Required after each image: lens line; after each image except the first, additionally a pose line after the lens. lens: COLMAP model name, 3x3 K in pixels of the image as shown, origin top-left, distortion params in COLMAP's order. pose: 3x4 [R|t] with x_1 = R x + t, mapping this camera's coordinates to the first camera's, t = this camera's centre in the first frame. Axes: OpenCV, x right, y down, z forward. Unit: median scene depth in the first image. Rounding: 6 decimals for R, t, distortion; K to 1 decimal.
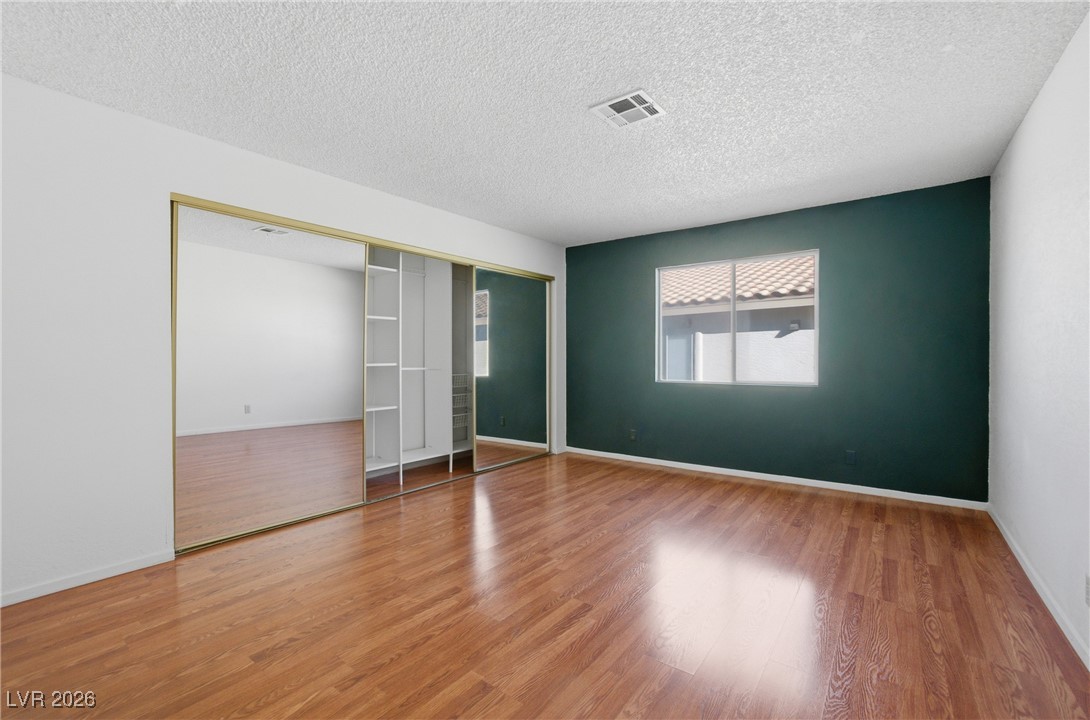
lens RADIAL K [[467.2, 0, 543.0], [0, 467.2, 358.0], [0, 0, 1]] dist [-0.029826, 0.009743]
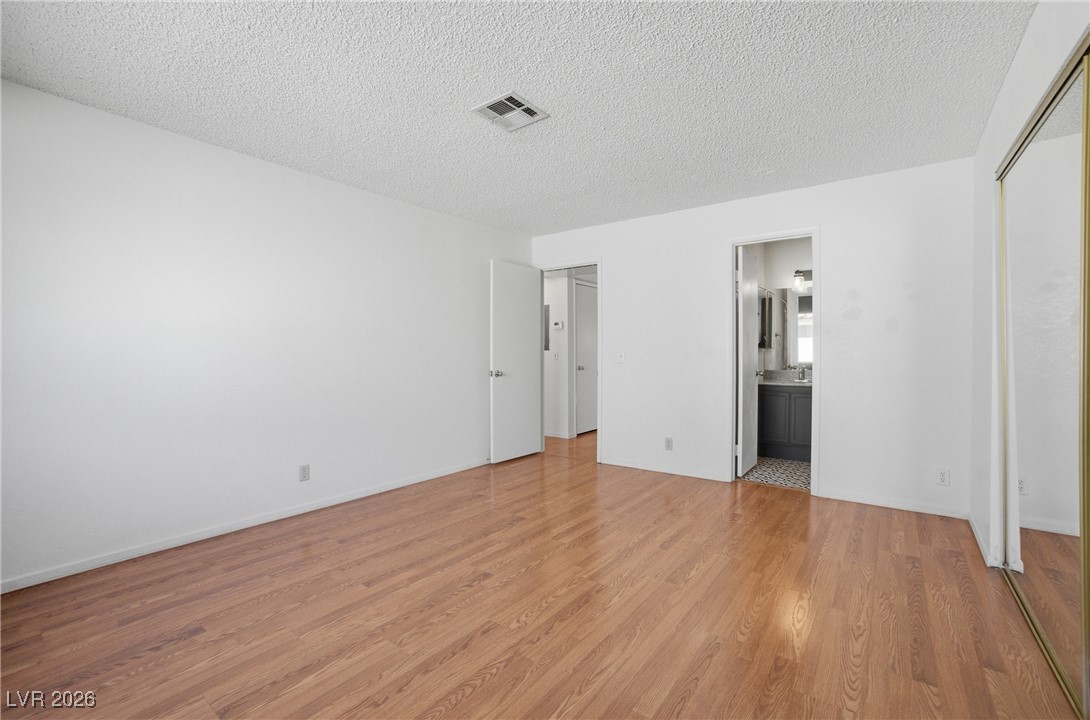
lens RADIAL K [[467.2, 0, 541.3], [0, 467.2, 357.5], [0, 0, 1]] dist [-0.029826, 0.009743]
pose [[-0.999996, 0.002812, 0.000596, 0.131874], [0.002819, 0.999926, 0.011854, -0.004561], [-0.000563, 0.011855, -0.999930, 2.277490]]
